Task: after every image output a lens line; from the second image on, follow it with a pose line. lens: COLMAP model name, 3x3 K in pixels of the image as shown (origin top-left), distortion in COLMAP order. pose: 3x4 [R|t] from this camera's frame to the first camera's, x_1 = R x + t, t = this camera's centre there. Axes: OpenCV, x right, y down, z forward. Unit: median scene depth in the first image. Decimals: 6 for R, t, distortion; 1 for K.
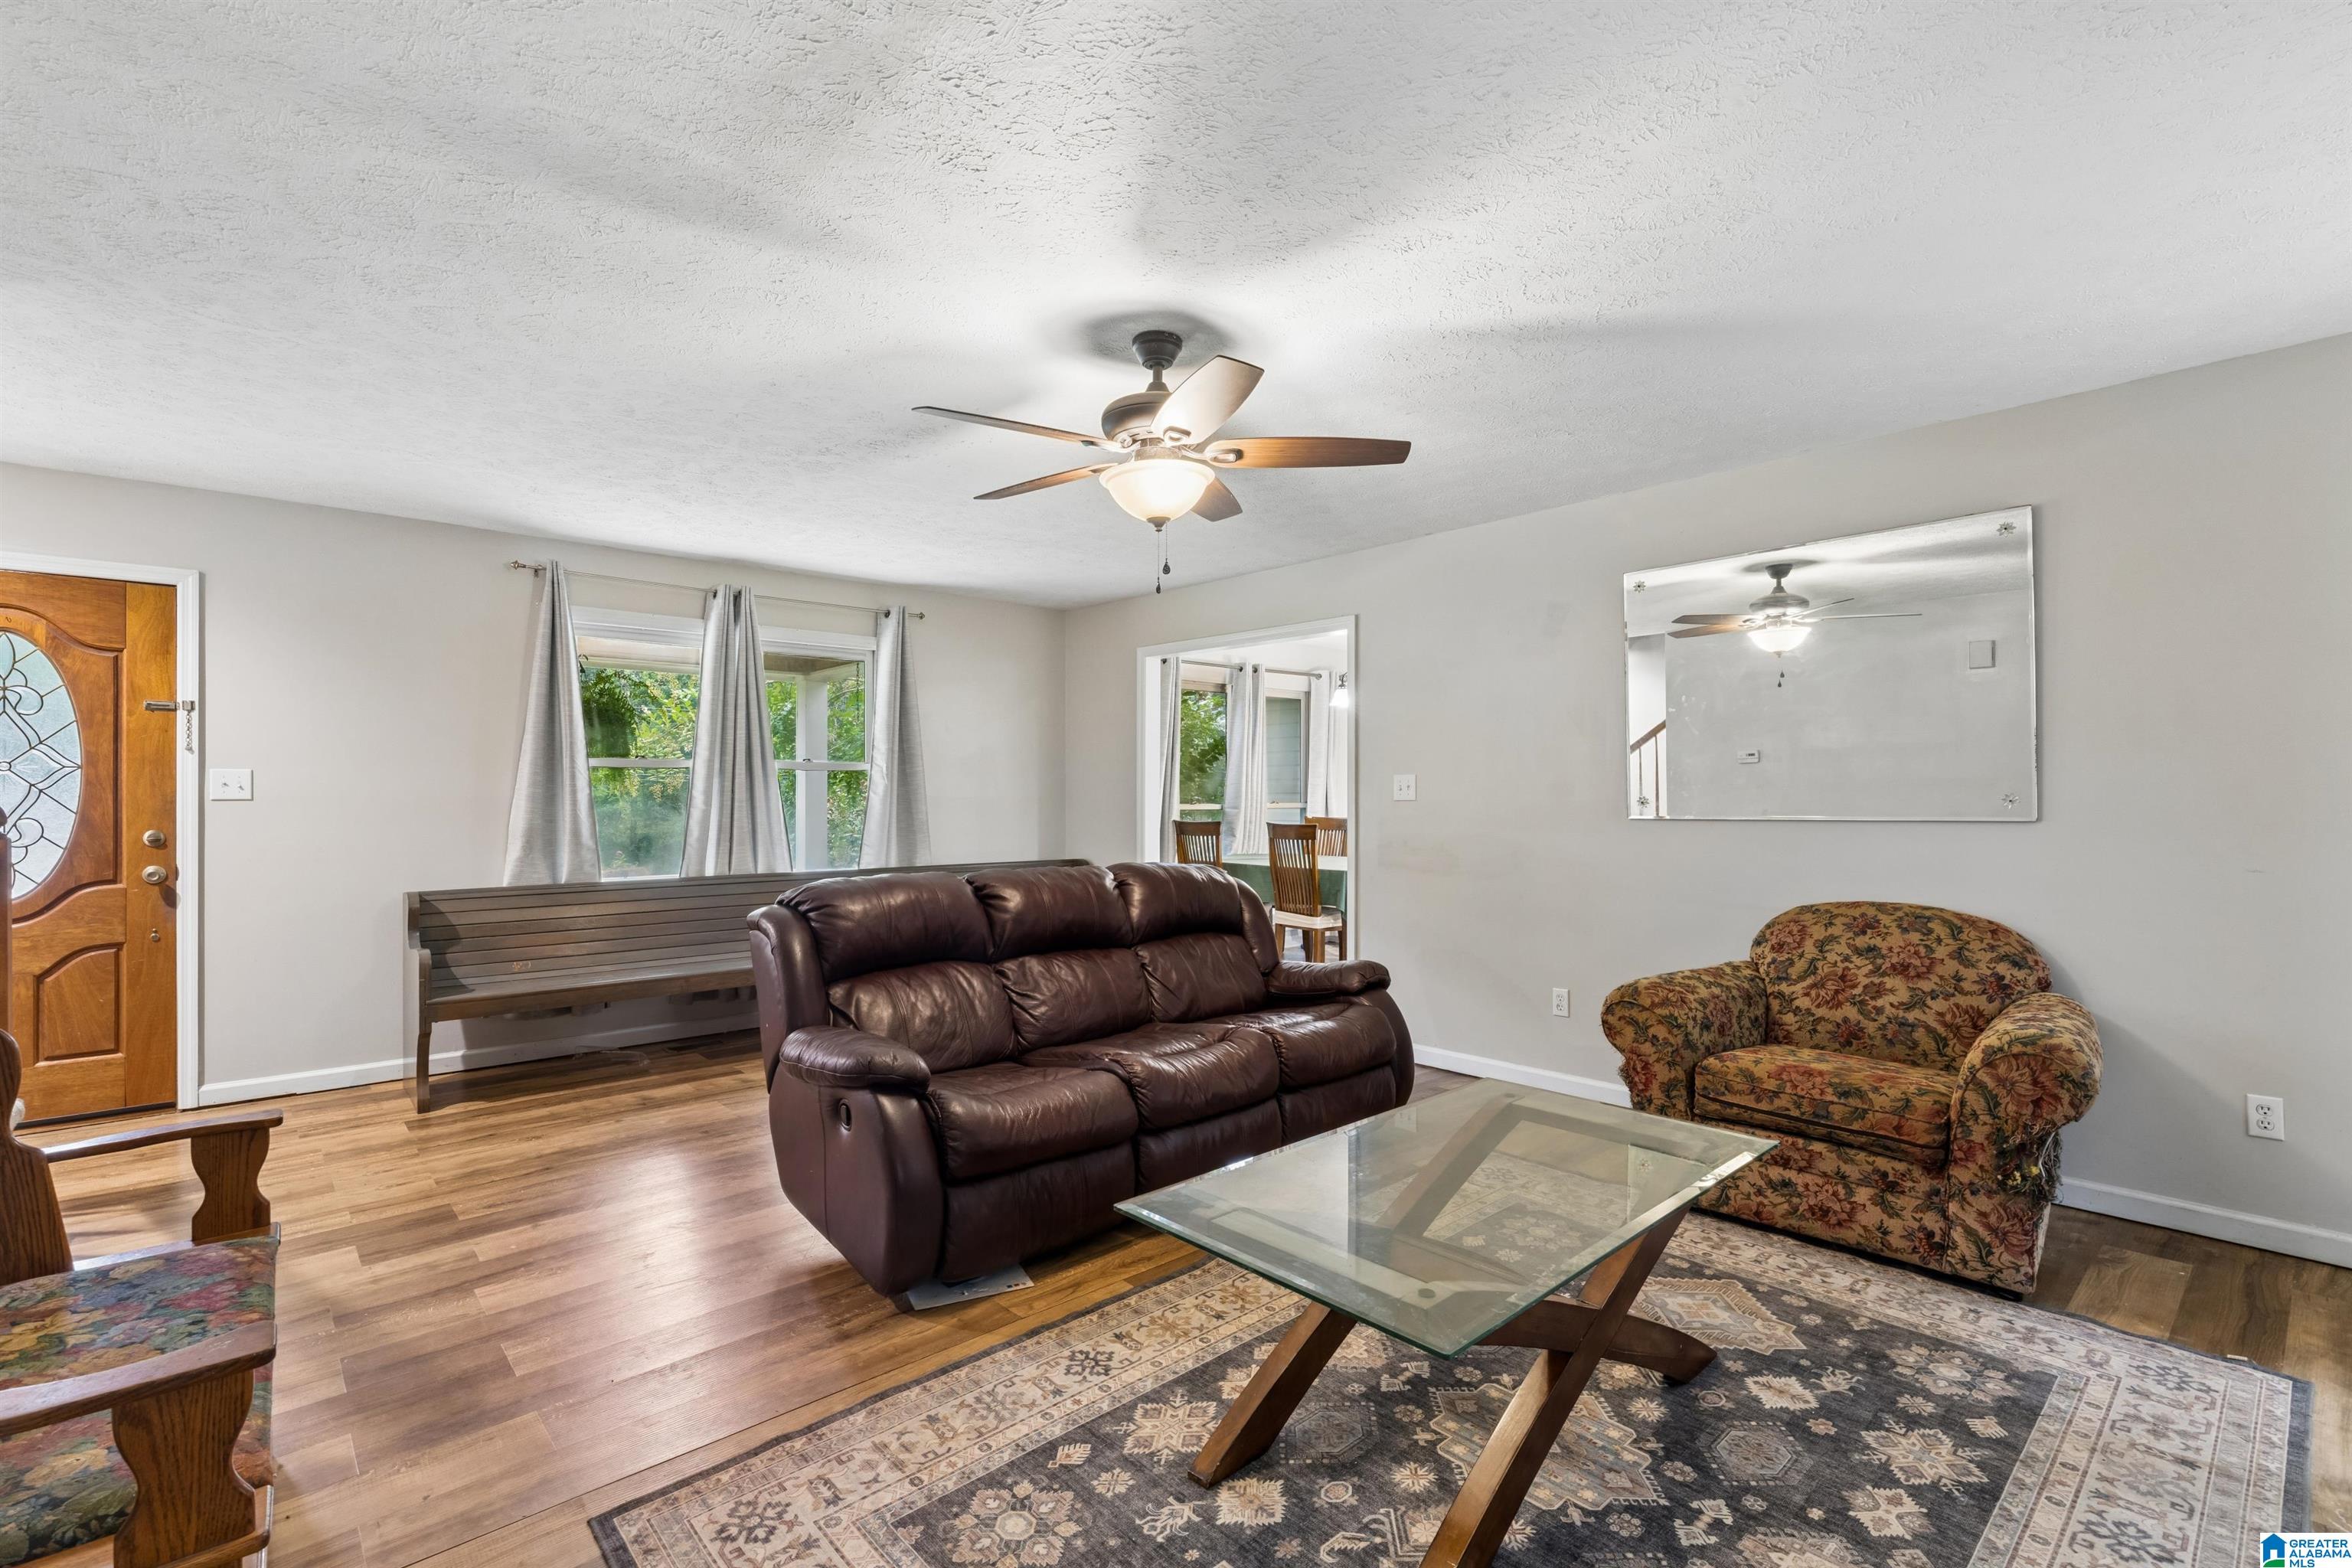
lens RADIAL K [[1065.7, 0, 1163.3], [0, 1065.7, 775.5], [0, 0, 1]] dist [-0.008393, 0.002144]
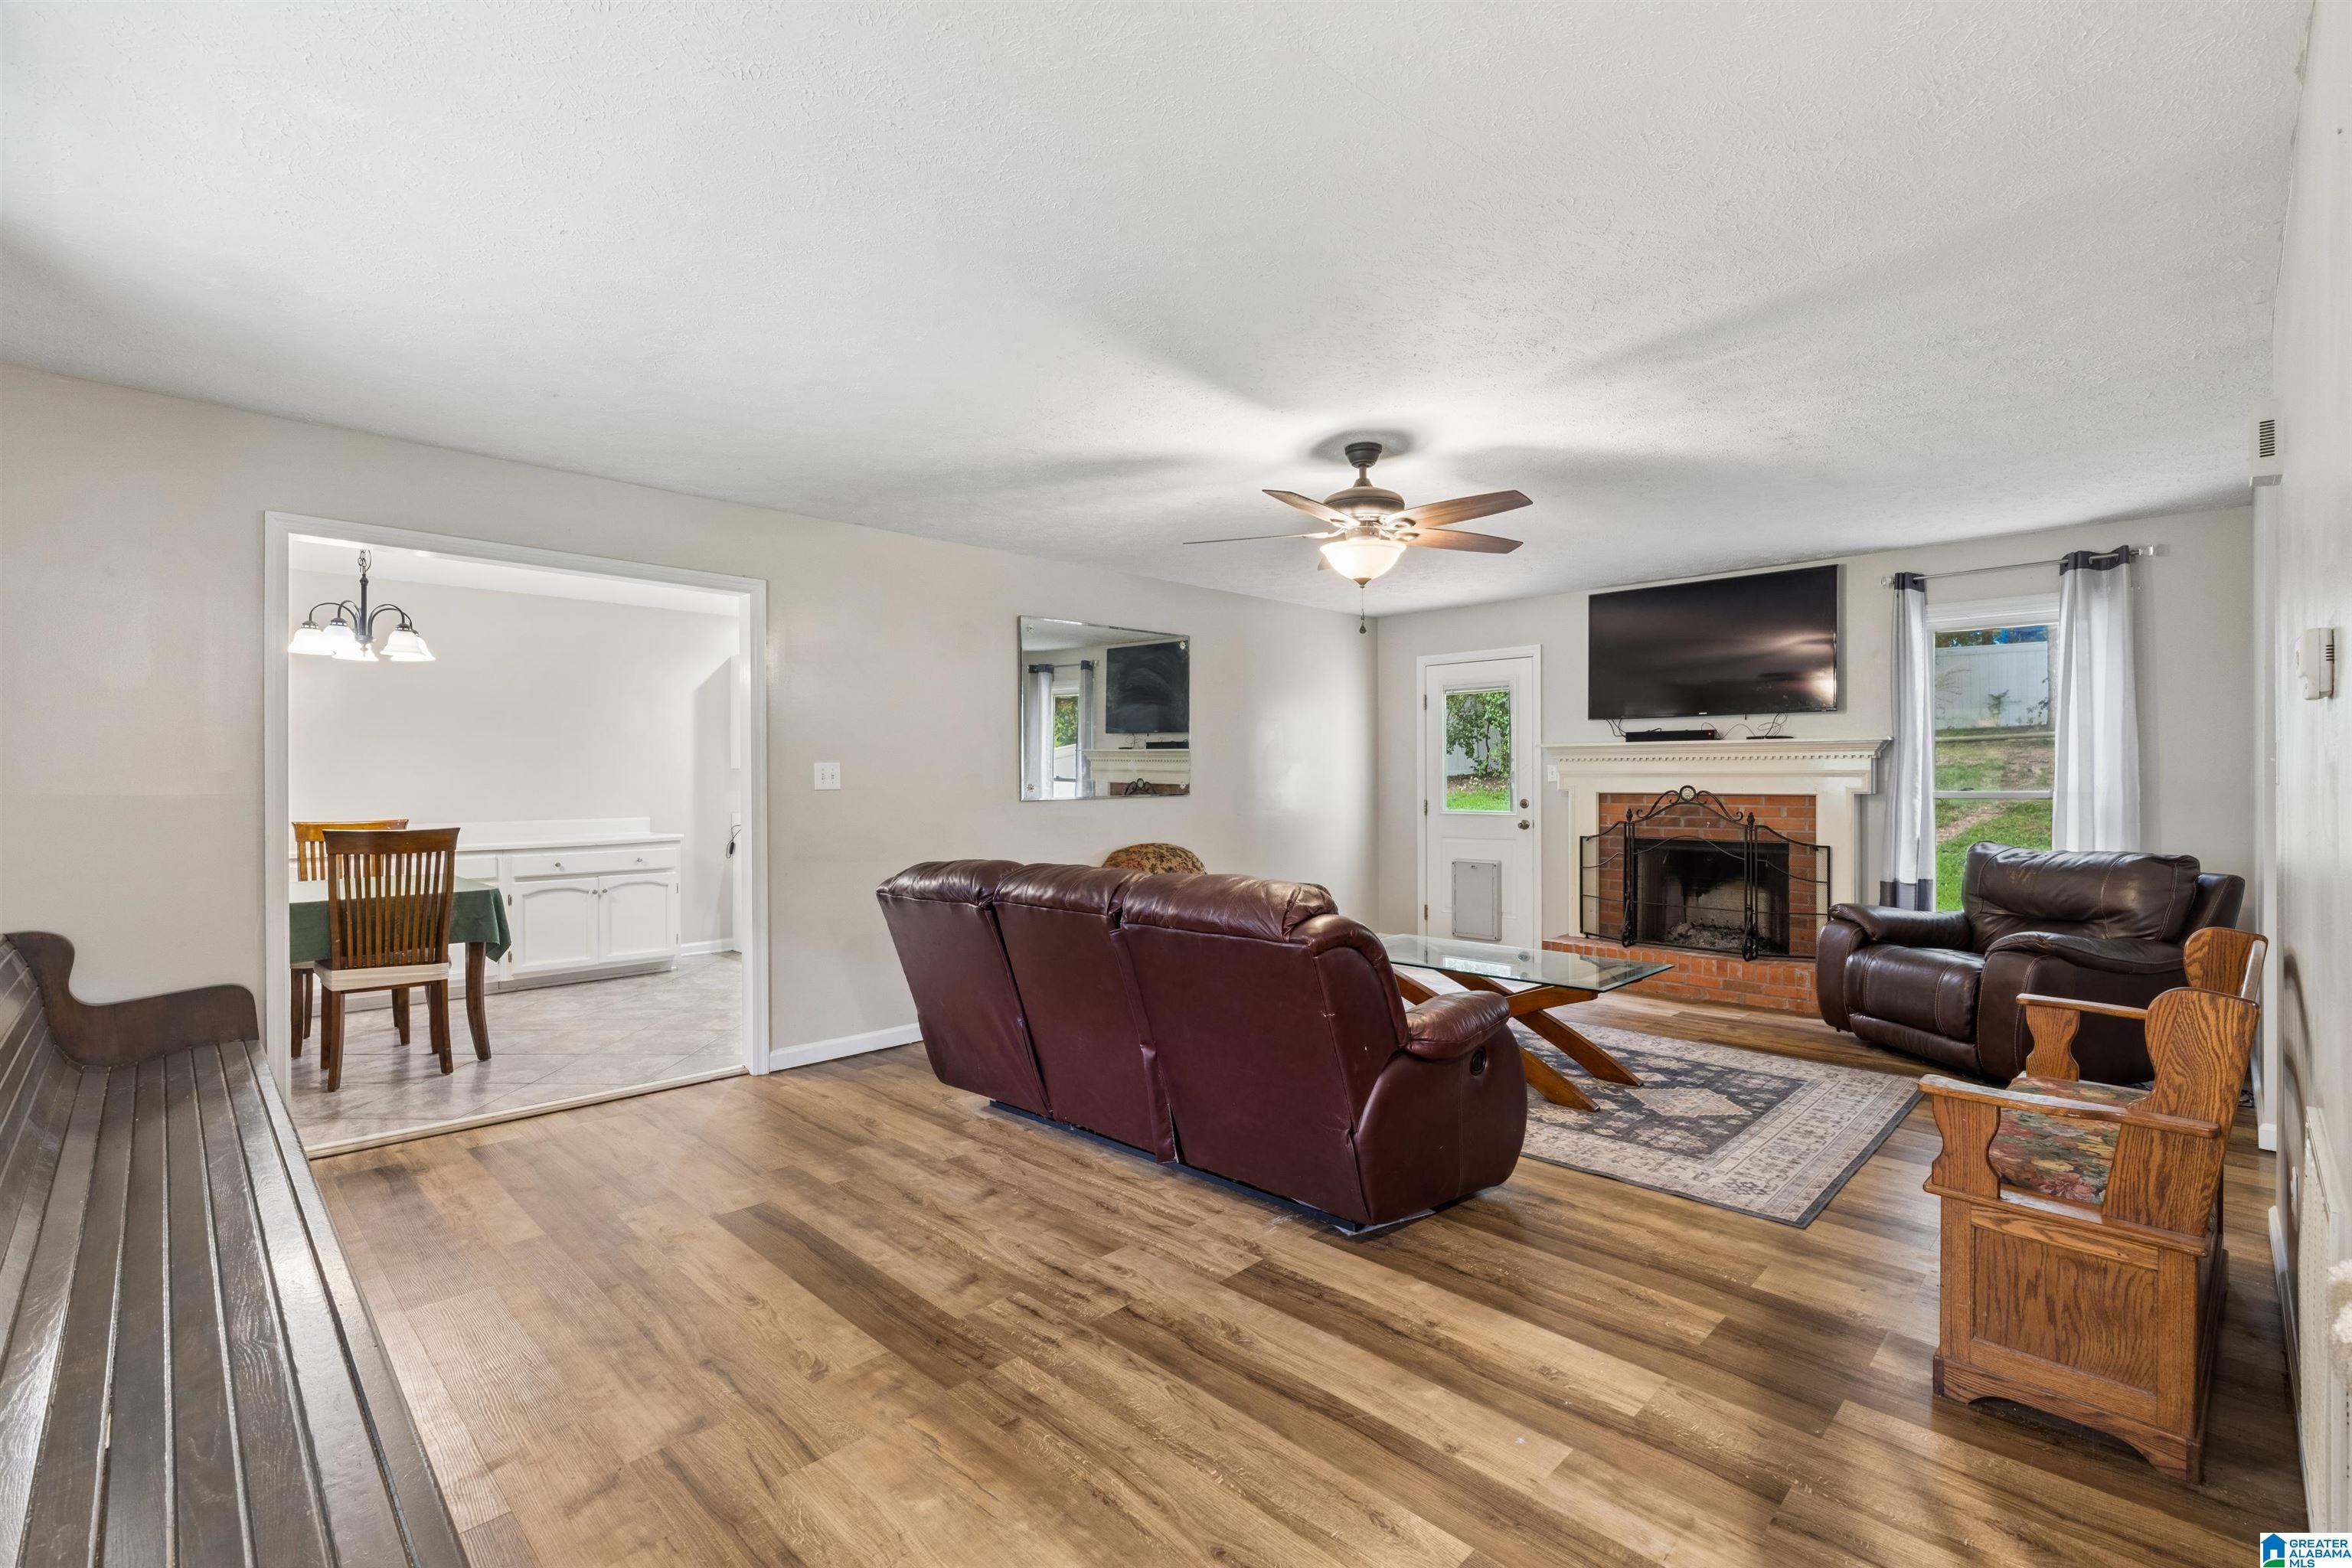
lens RADIAL K [[1065.7, 0, 1175.6], [0, 1065.7, 772.9], [0, 0, 1]] dist [-0.008393, 0.002144]
pose [[-0.063051, 0.005722, 0.997994, -1.741810], [-0.013072, 0.999893, -0.006558, 0.023048], [-0.997925, -0.013459, -0.062969, 1.711513]]
